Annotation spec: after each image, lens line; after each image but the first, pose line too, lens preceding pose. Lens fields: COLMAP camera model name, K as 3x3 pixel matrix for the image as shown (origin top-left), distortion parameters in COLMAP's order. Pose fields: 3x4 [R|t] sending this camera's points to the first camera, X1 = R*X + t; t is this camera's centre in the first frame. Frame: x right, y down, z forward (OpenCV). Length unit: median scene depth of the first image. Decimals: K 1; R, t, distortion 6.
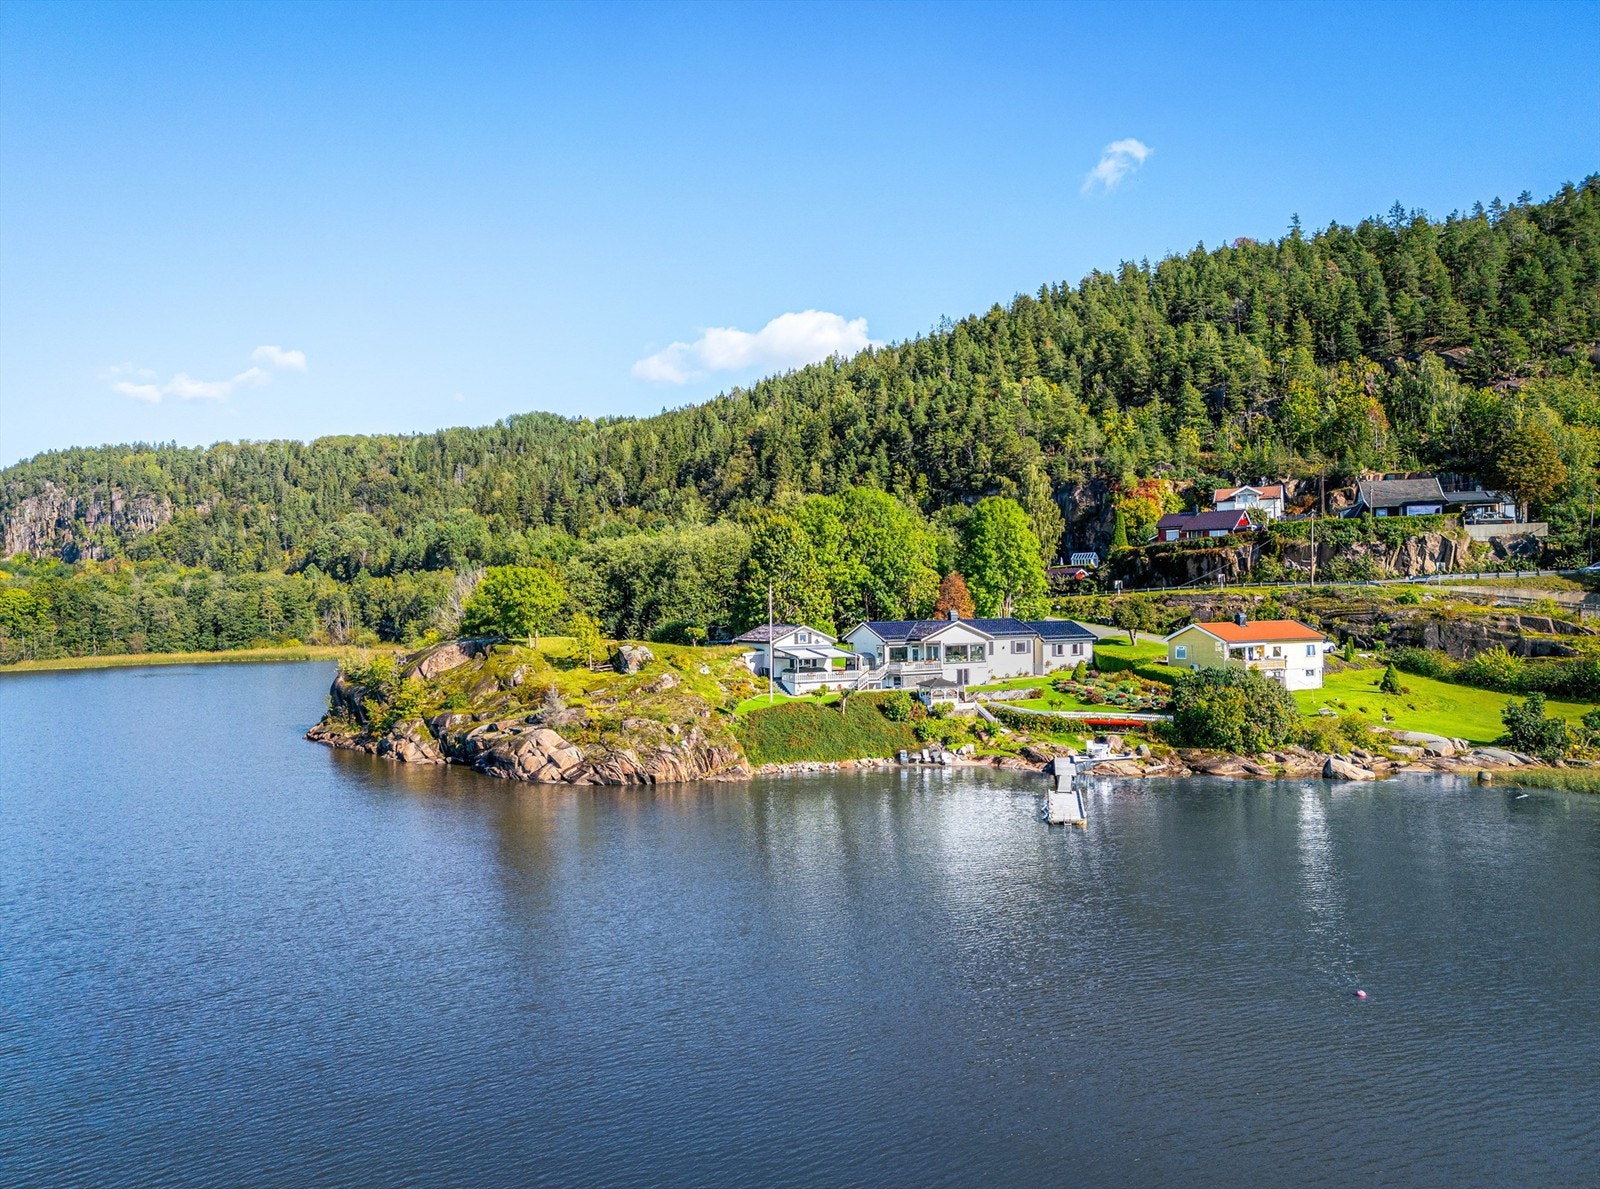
lens RADIAL K [[1056.9, 0, 761.6], [0, 1056.9, 579.7], [0, 0, 1]] dist [0.088125, -0.019482]
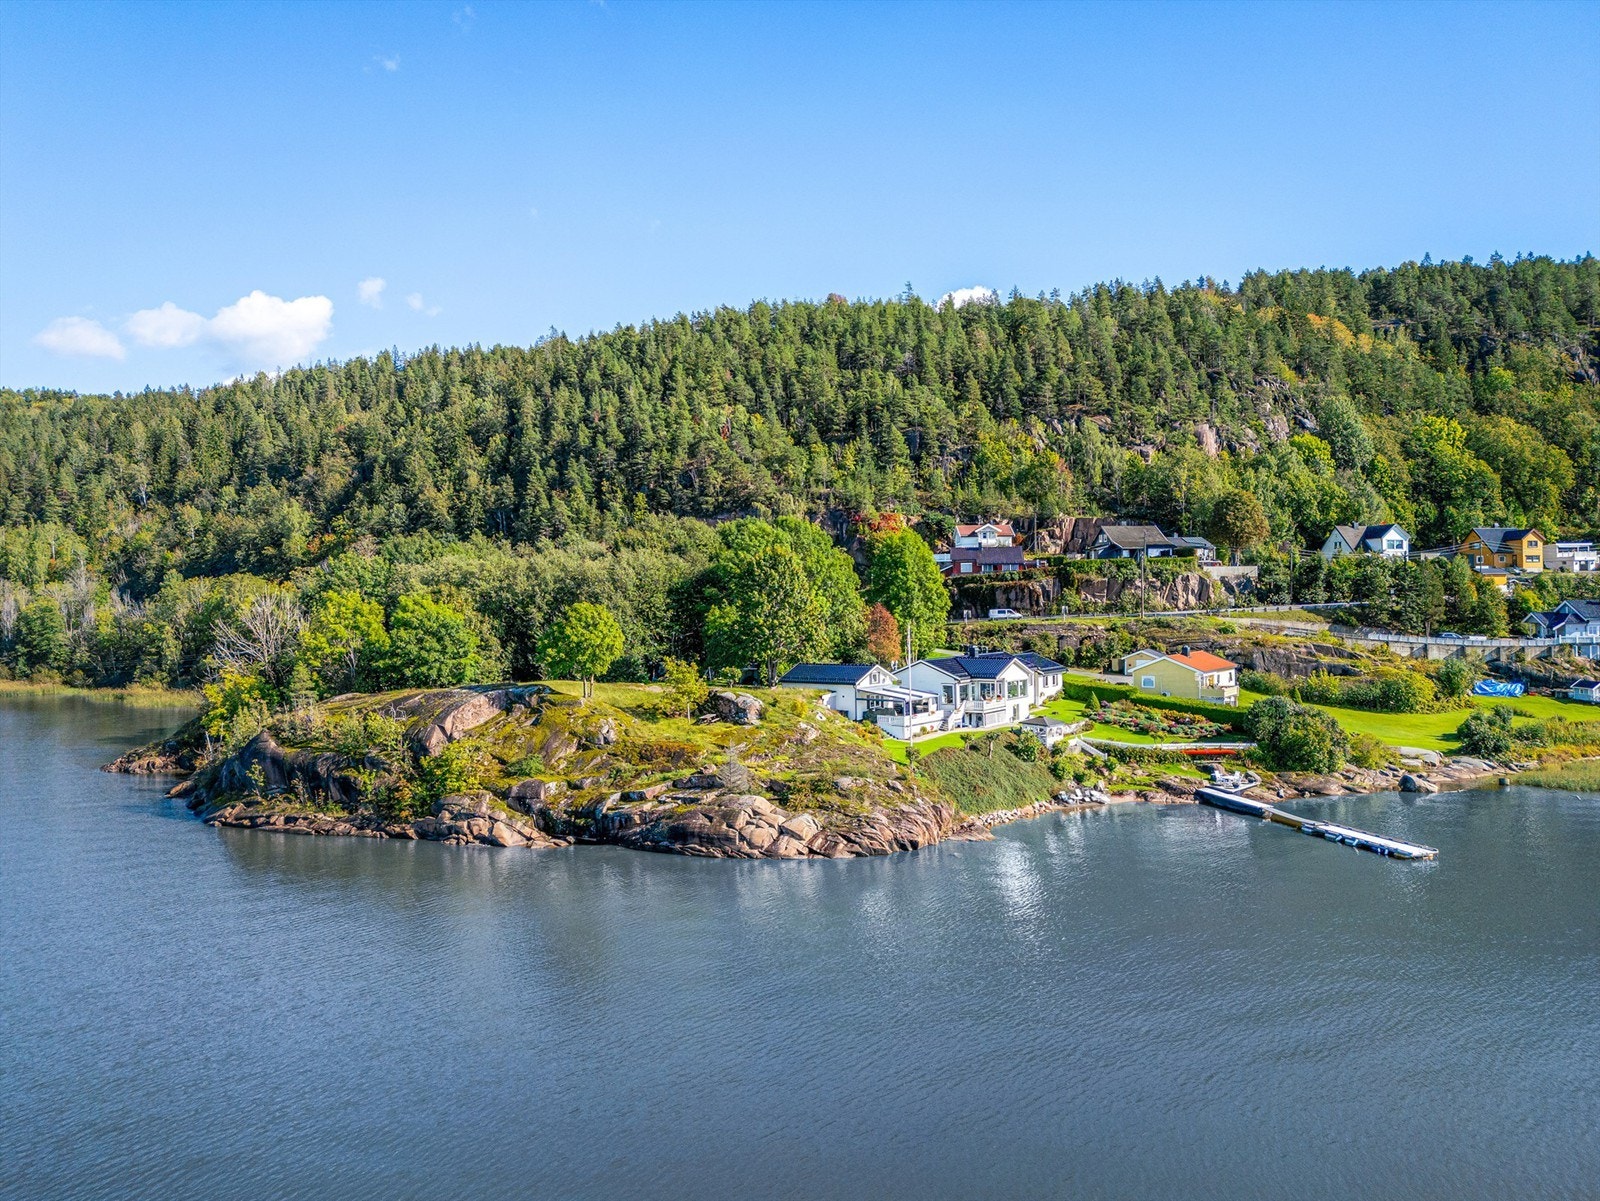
lens RADIAL K [[1056.9, 0, 799.1], [0, 1056.9, 604.5], [0, 0, 1]] dist [0.088125, -0.019482]
pose [[0.901945, 0.005441, 0.431816, -0.297177], [-0.009400, 0.999931, 0.007034, -0.011841], [-0.431748, -0.010403, 0.901934, 0.112118]]
